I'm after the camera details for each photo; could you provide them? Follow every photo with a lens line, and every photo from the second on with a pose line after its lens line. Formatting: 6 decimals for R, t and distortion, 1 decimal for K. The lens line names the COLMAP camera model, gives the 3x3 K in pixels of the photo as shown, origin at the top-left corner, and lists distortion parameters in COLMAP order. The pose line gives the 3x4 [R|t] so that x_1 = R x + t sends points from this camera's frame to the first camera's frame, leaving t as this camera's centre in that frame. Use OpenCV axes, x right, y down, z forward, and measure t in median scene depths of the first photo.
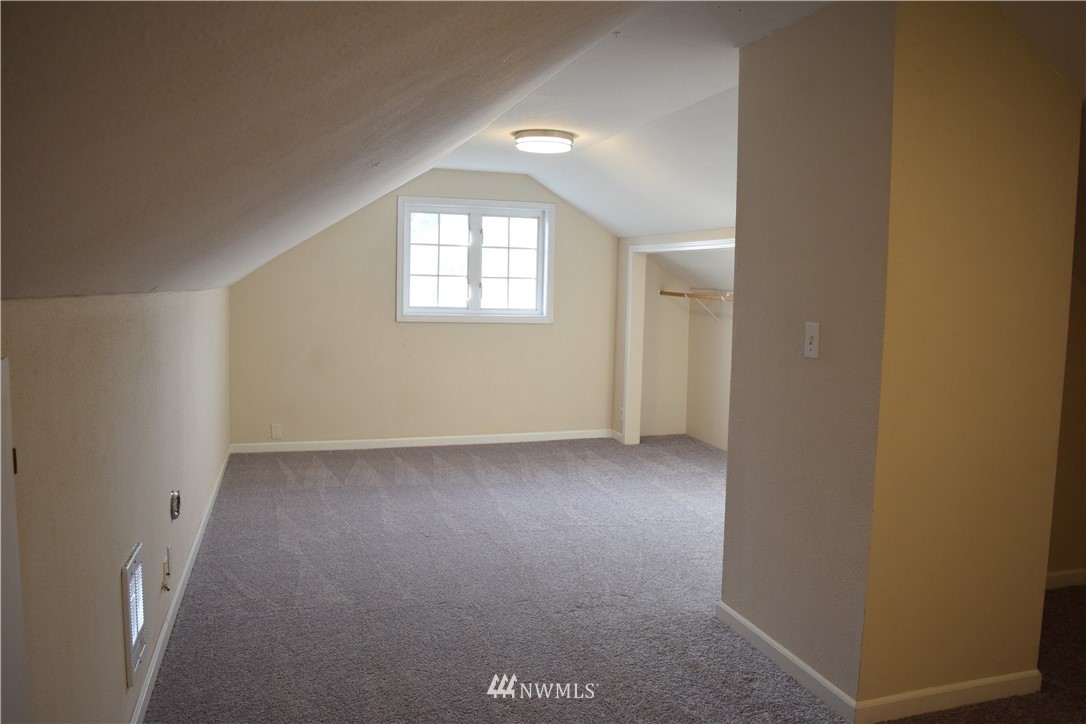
lens RADIAL K [[856.5, 0, 543.1], [0, 856.5, 362.4], [0, 0, 1]] dist [-0.092566, 0.019492]
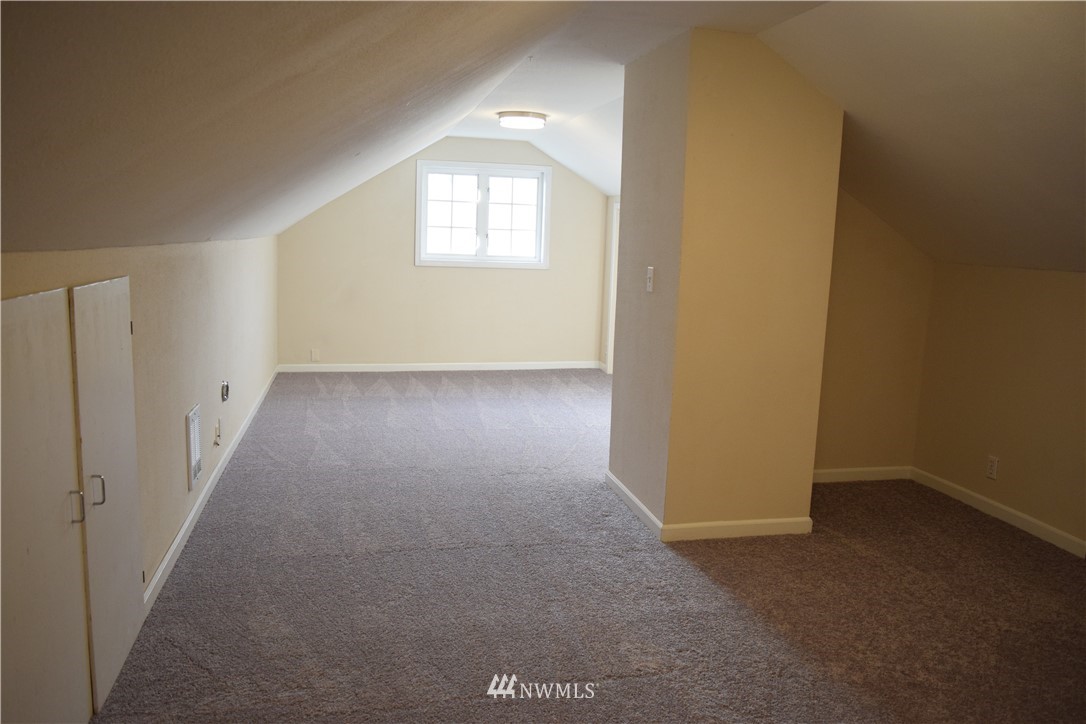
lens RADIAL K [[856.5, 0, 542.0], [0, 856.5, 361.8], [0, 0, 1]] dist [-0.092566, 0.019492]
pose [[0.996946, 0.023384, -0.074504, 0.124222], [-0.018961, 0.998046, 0.059537, 0.015333], [0.075751, -0.057943, 0.995442, -0.233893]]
